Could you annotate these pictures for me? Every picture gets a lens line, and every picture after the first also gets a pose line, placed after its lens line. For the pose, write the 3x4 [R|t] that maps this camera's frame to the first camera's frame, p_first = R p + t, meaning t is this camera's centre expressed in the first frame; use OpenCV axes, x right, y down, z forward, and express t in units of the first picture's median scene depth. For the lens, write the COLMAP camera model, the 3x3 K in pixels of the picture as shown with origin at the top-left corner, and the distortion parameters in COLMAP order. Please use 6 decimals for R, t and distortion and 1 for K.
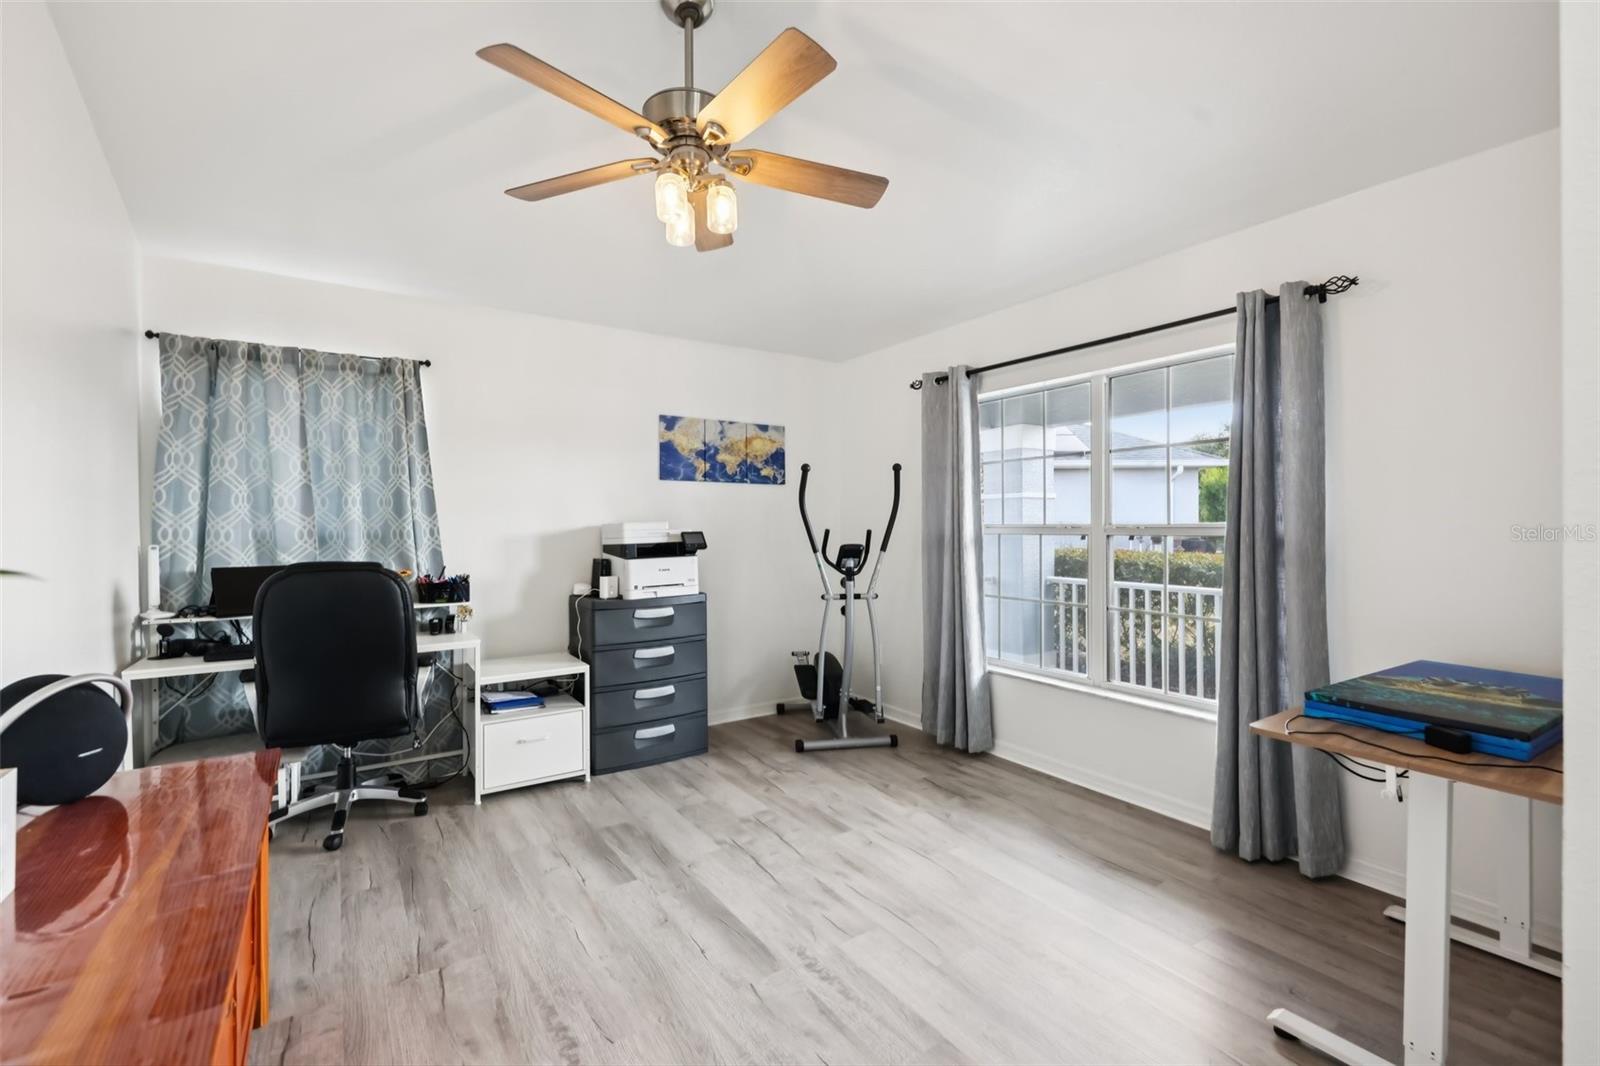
lens RADIAL K [[691.6, 0, 795.1], [0, 691.6, 517.4], [0, 0, 1]] dist [0.011080, -0.000672]
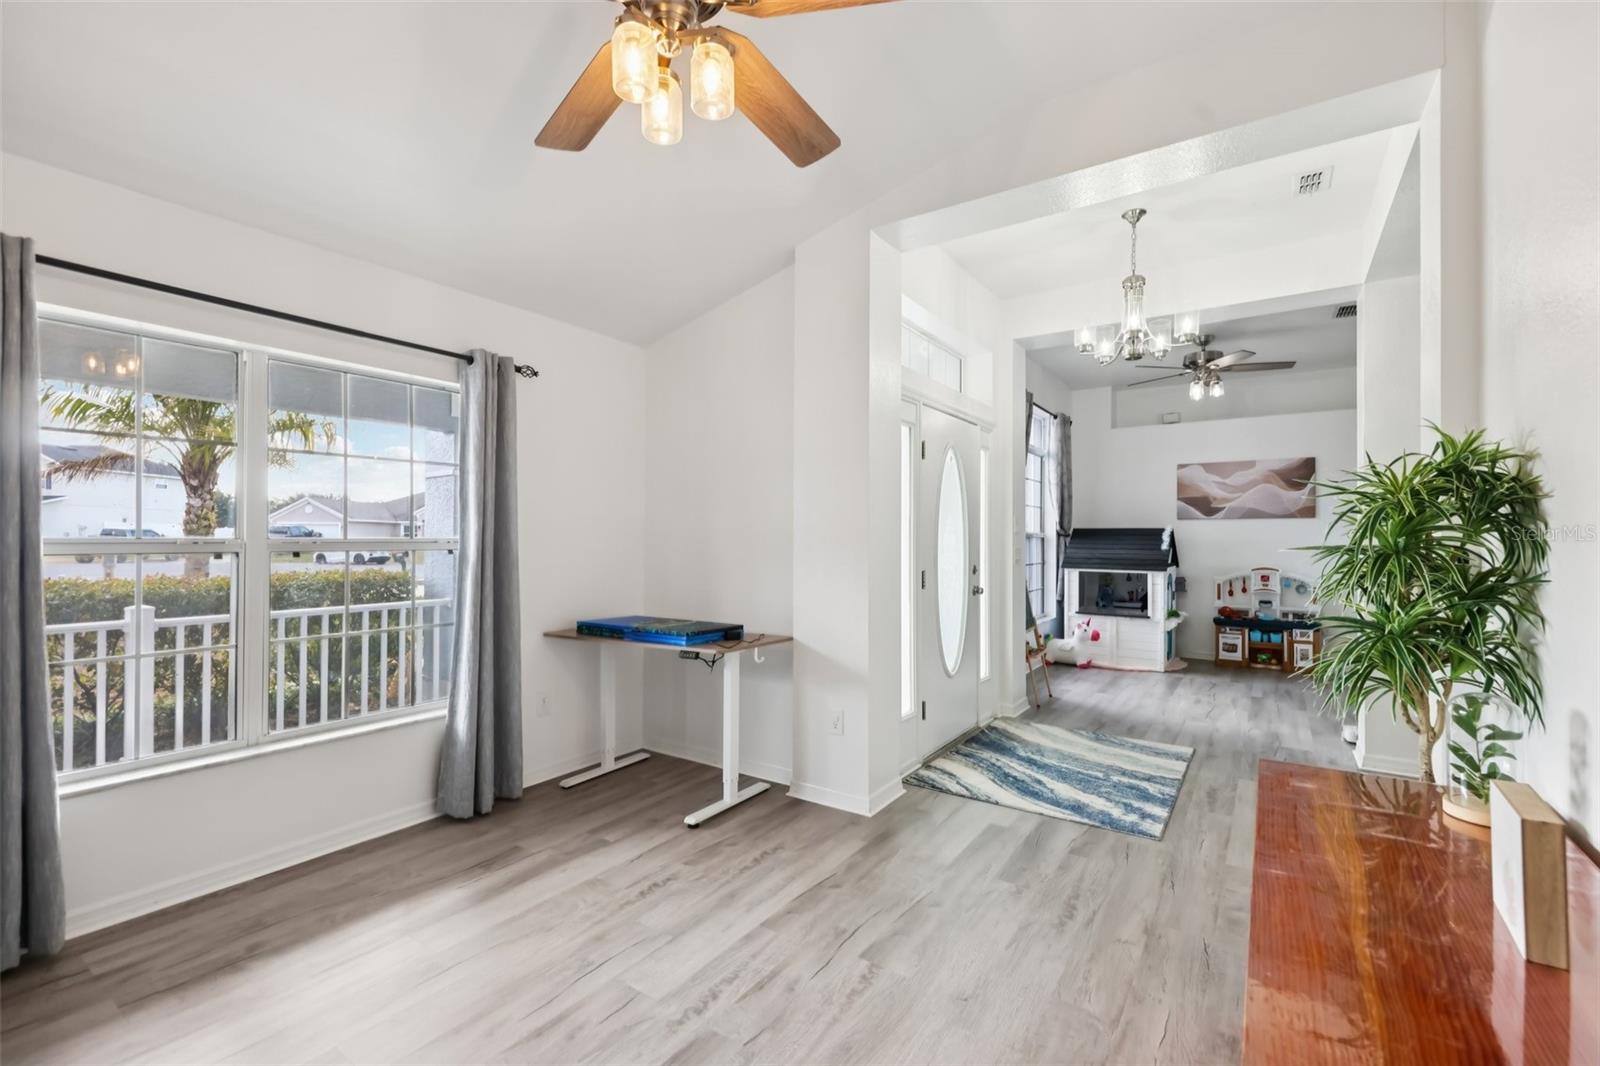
lens RADIAL K [[691.6, 0, 793.9], [0, 691.6, 545.8], [0, 0, 1]] dist [0.011080, -0.000672]
pose [[-0.369492, -0.007913, 0.929200, -0.581192], [-0.013692, 0.999902, 0.003070, 0.004413], [-0.929133, -0.011588, -0.369564, 0.796867]]
